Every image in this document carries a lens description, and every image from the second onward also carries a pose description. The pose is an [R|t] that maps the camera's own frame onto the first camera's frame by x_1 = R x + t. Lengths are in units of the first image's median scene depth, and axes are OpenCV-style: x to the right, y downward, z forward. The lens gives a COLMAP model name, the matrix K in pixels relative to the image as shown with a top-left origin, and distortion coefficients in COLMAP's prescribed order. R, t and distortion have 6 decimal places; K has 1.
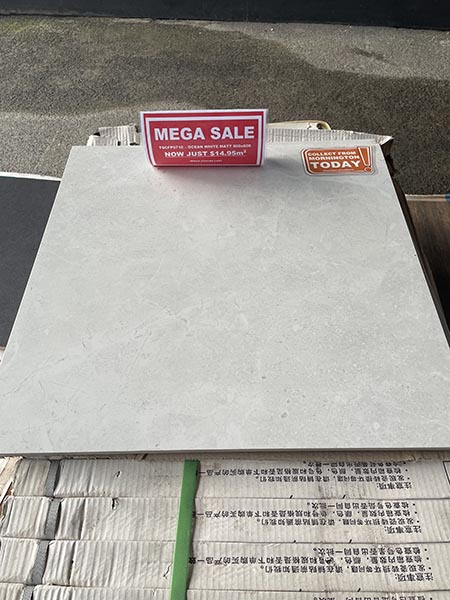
lens RADIAL K [[466.2, 0, 232.6], [0, 466.2, 301.9], [0, 0, 1]] dist [0.082587, -0.158648]
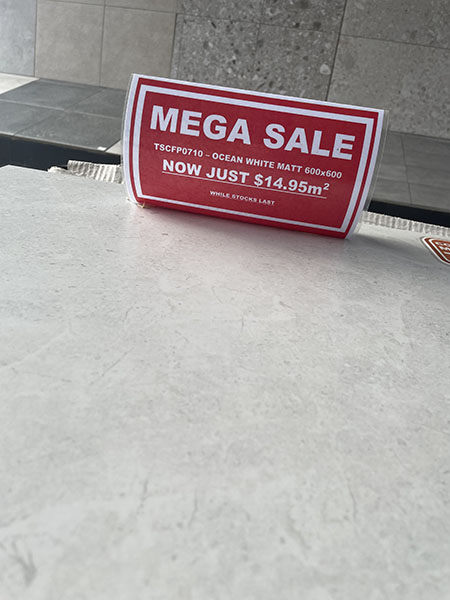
lens RADIAL K [[466.2, 0, 232.6], [0, 466.2, 301.9], [0, 0, 1]] dist [0.082587, -0.158648]
pose [[0.982676, 0.178315, -0.050506, -0.023598], [-0.182610, 0.885100, -0.428079, 0.007928], [-0.031630, 0.429887, 0.902329, 0.638280]]
